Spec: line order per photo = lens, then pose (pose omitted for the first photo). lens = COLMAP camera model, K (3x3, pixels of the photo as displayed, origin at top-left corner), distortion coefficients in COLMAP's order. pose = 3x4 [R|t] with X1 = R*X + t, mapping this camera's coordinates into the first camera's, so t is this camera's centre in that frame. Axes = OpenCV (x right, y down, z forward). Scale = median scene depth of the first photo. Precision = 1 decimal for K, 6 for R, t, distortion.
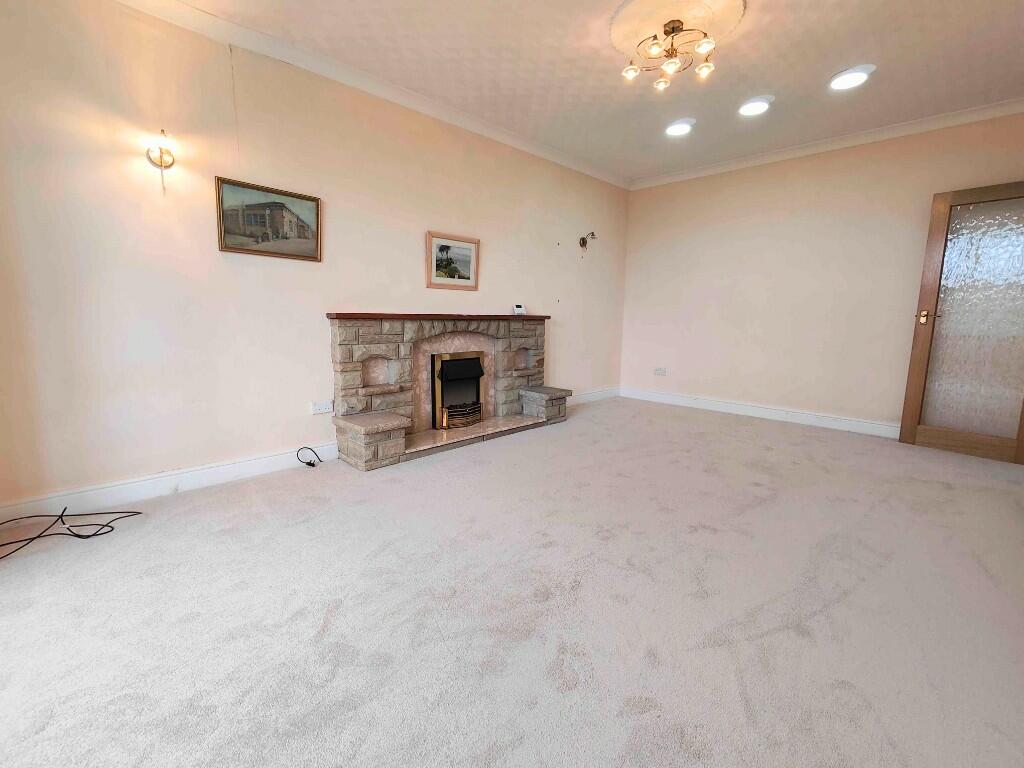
lens RADIAL K [[451.1, 0, 509.4], [0, 451.1, 380.2], [0, 0, 1]] dist [0.009476, -0.000254]
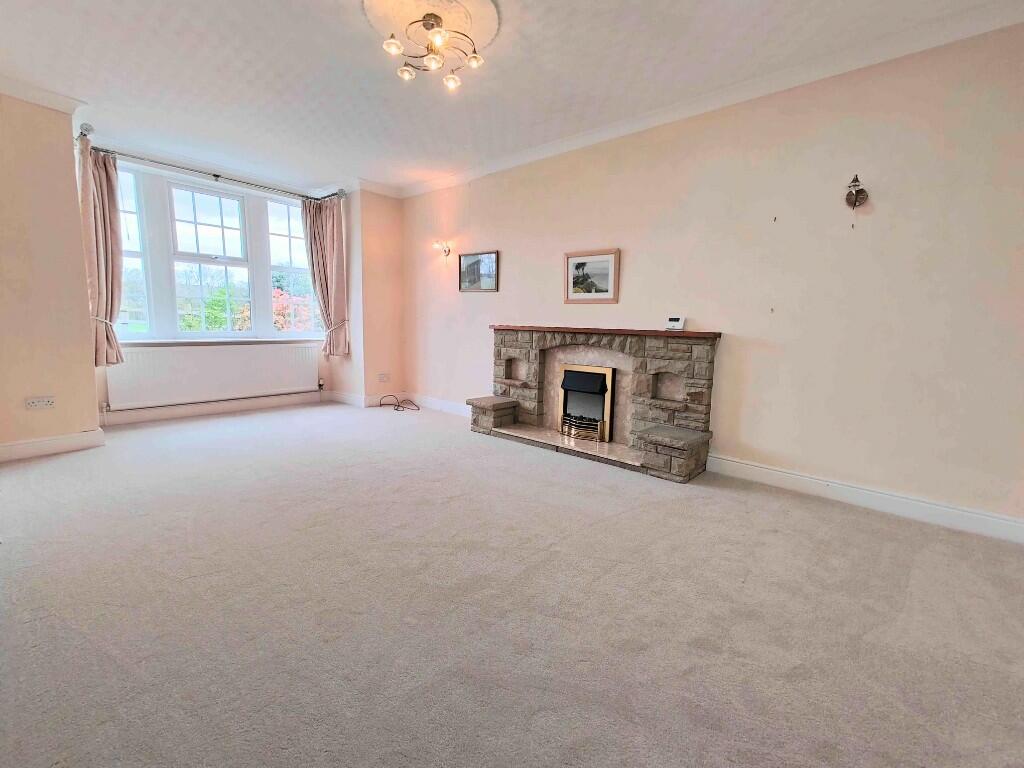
lens RADIAL K [[451.1, 0, 509.4], [0, 451.1, 380.2], [0, 0, 1]] dist [0.009476, -0.000254]
pose [[0.068485, 0.115709, -0.990919, 0.905385], [-0.170140, 0.980056, 0.102681, -0.106405], [0.983037, 0.161563, 0.086805, 0.769357]]
